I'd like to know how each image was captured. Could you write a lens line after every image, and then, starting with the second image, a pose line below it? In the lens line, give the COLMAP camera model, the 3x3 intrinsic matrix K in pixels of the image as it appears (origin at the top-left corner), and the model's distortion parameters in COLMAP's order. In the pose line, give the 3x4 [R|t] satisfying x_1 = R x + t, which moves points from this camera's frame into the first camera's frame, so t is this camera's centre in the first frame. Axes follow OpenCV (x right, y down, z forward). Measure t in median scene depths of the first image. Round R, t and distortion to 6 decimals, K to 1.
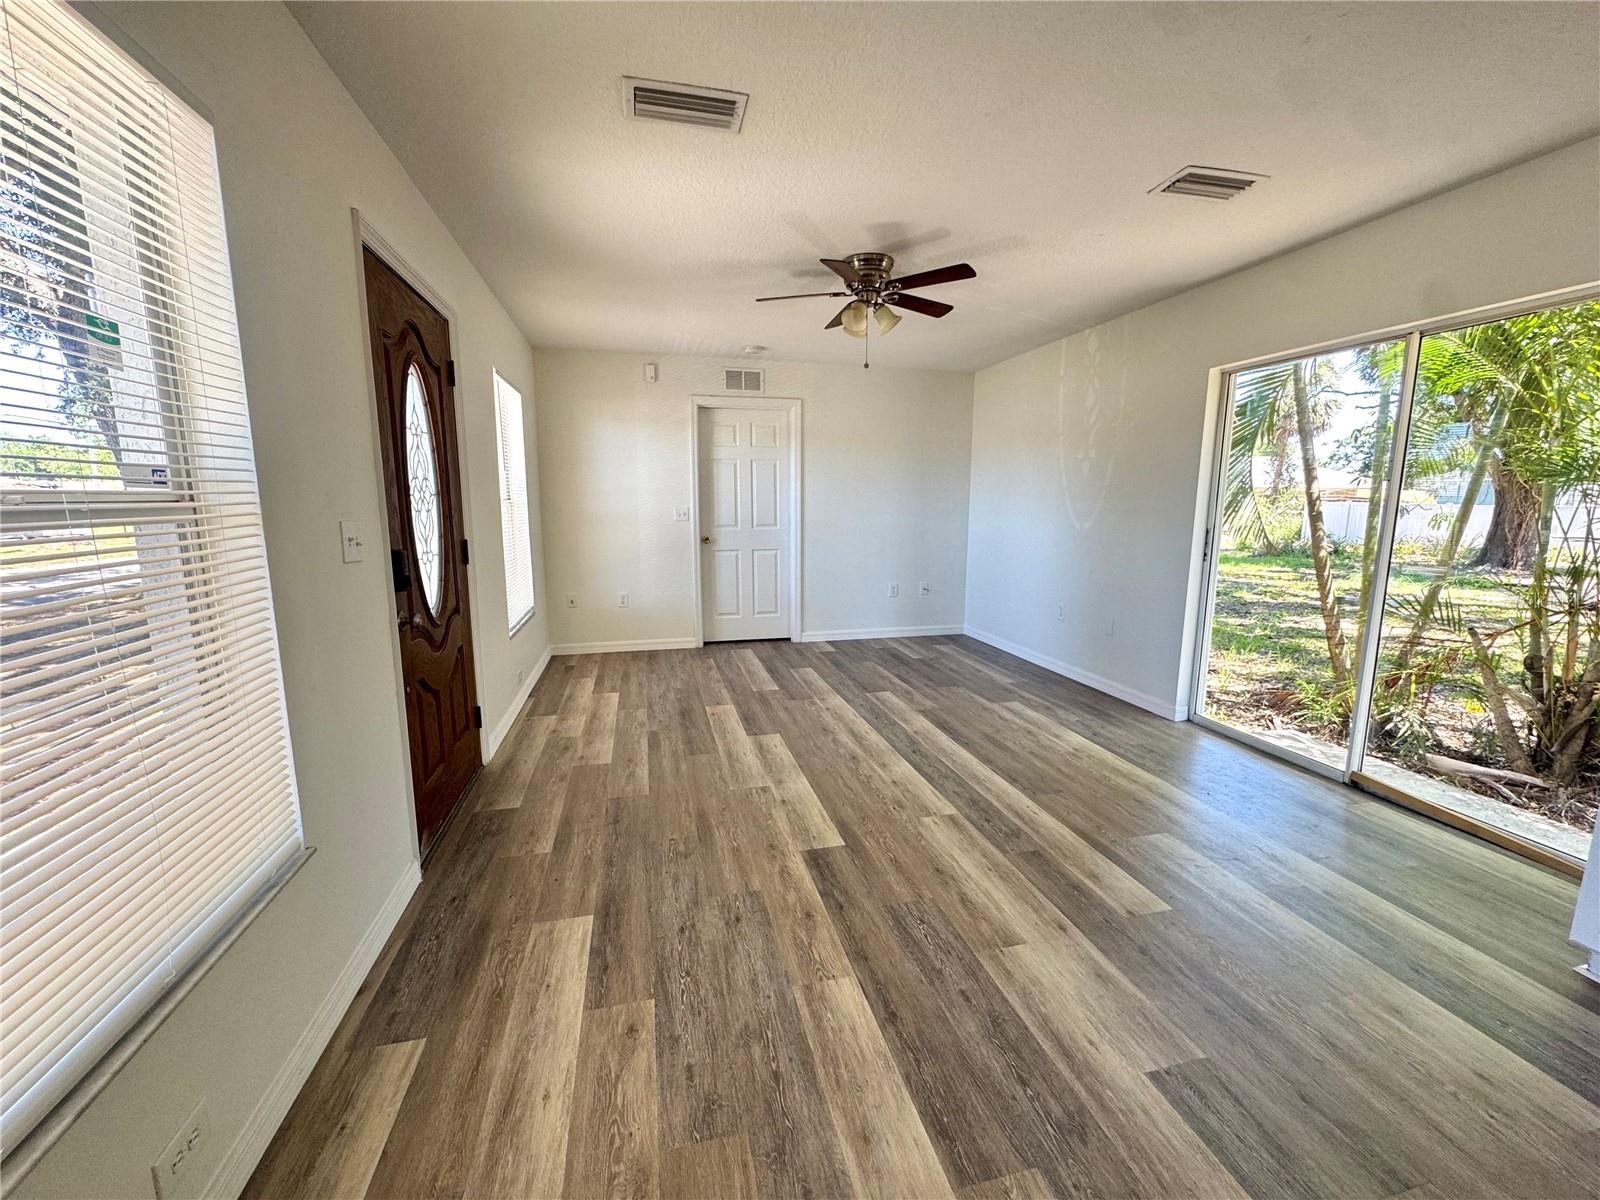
lens RADIAL K [[644.3, 0, 802.1], [0, 644.3, 600.8], [0, 0, 1]] dist [-0.006217, 0.000980]
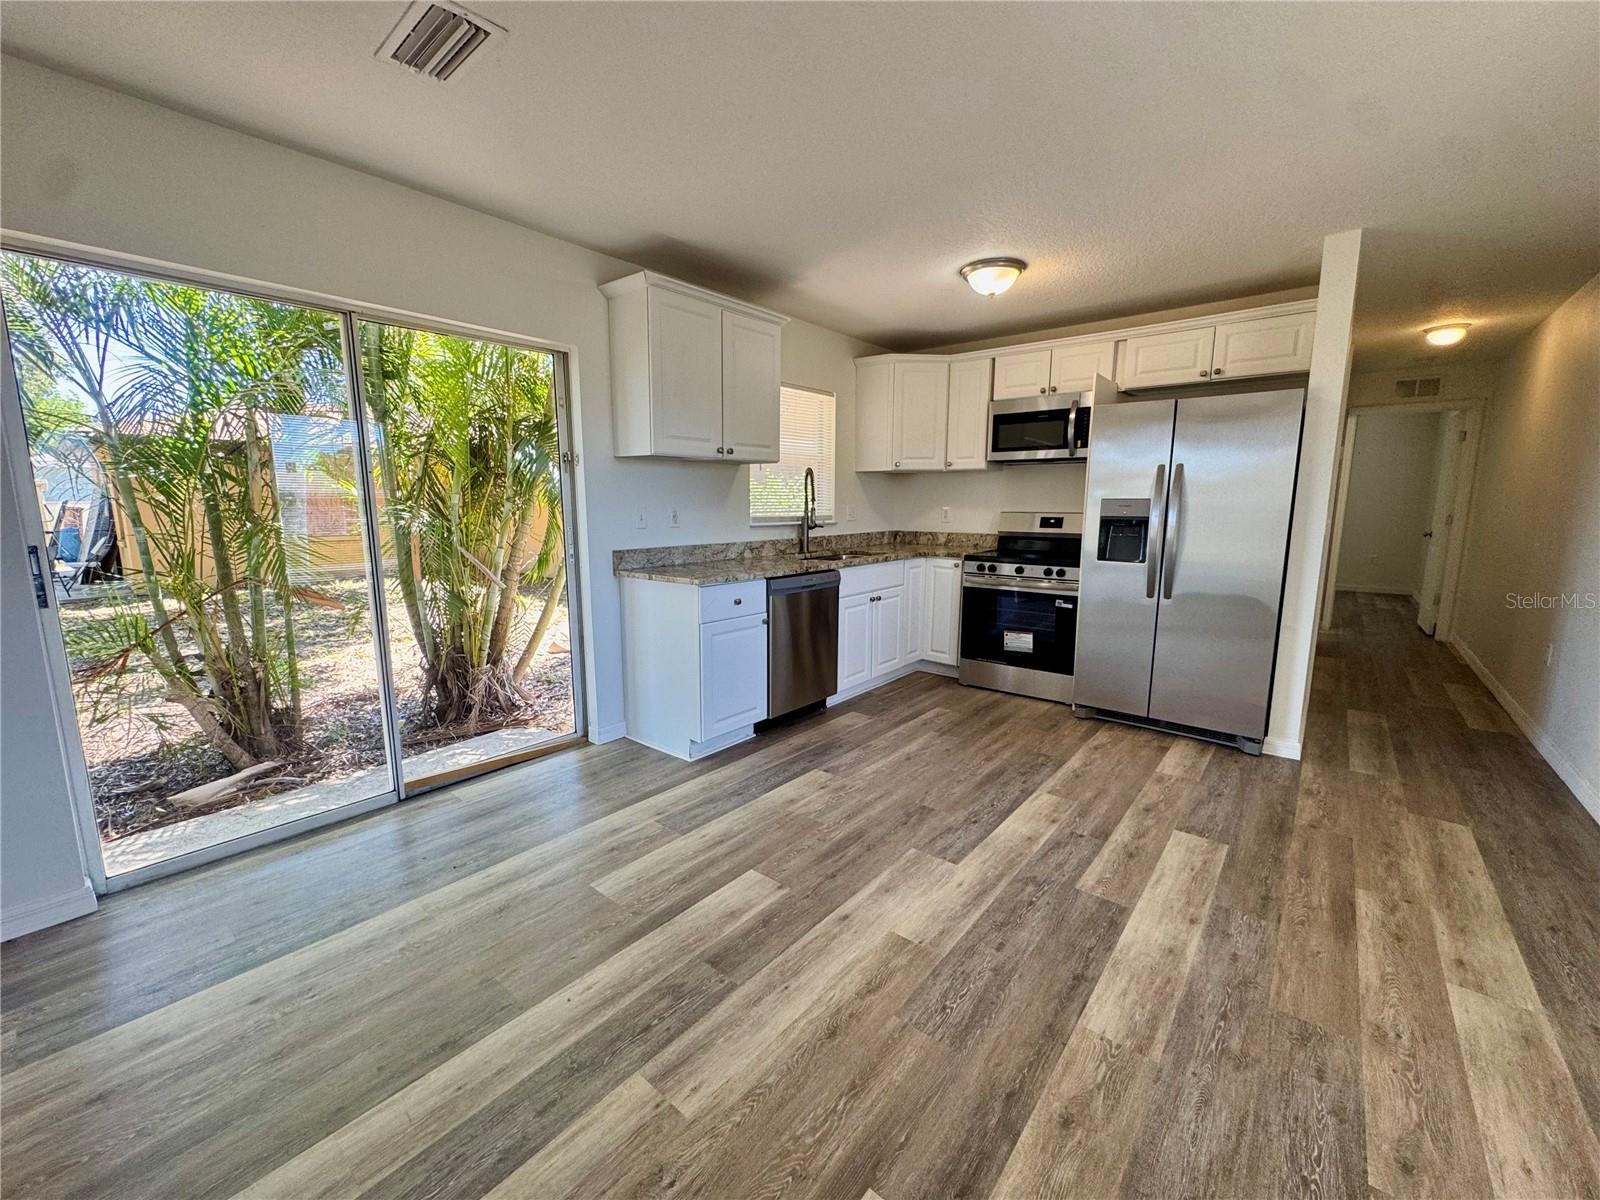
lens RADIAL K [[644.3, 0, 803.0], [0, 644.3, 598.6], [0, 0, 1]] dist [-0.006217, 0.000980]
pose [[-0.596618, -0.122886, 0.793061, -0.298912], [0.123410, 0.962404, 0.241967, -0.226237], [-0.792980, 0.242234, -0.559023, 1.536436]]
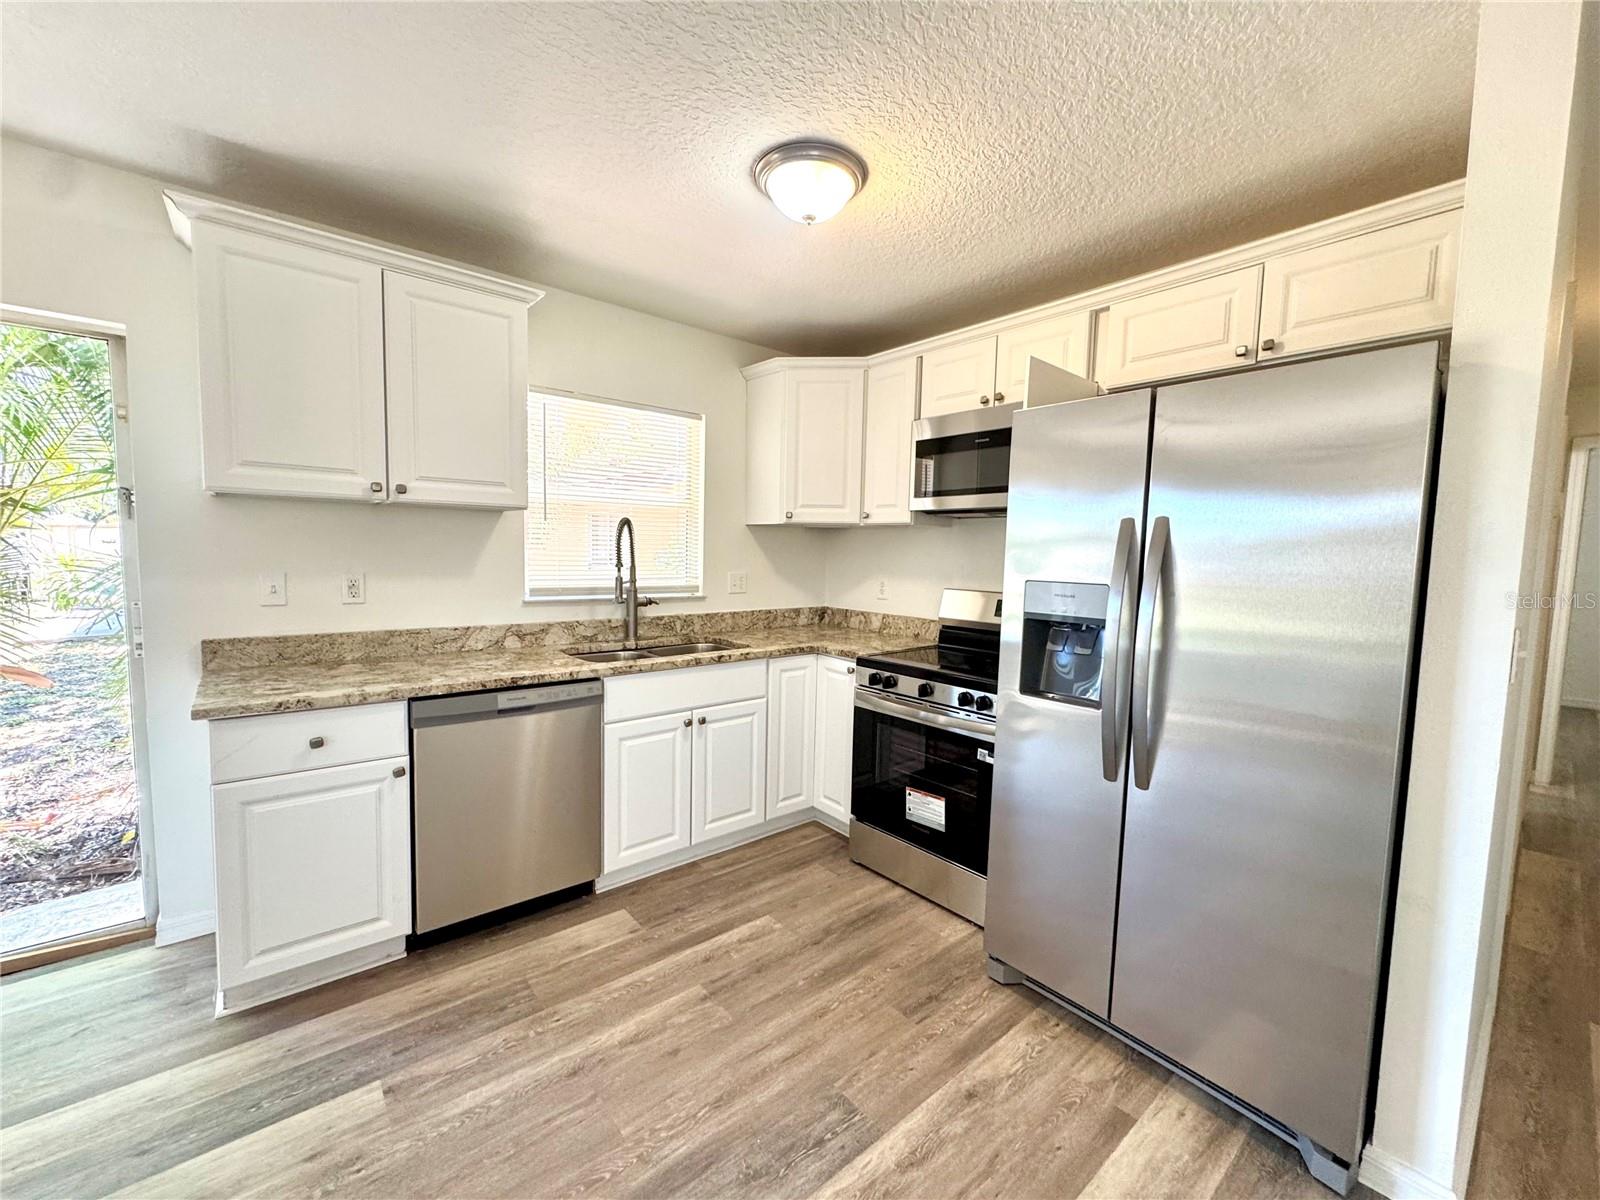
lens RADIAL K [[644.3, 0, 802.9], [0, 644.3, 599.4], [0, 0, 1]] dist [-0.006217, 0.000980]
pose [[-0.440994, -0.078705, 0.894052, -0.043270], [0.116505, 0.982699, 0.143975, -0.101370], [-0.889916, 0.167654, -0.424195, 0.468757]]
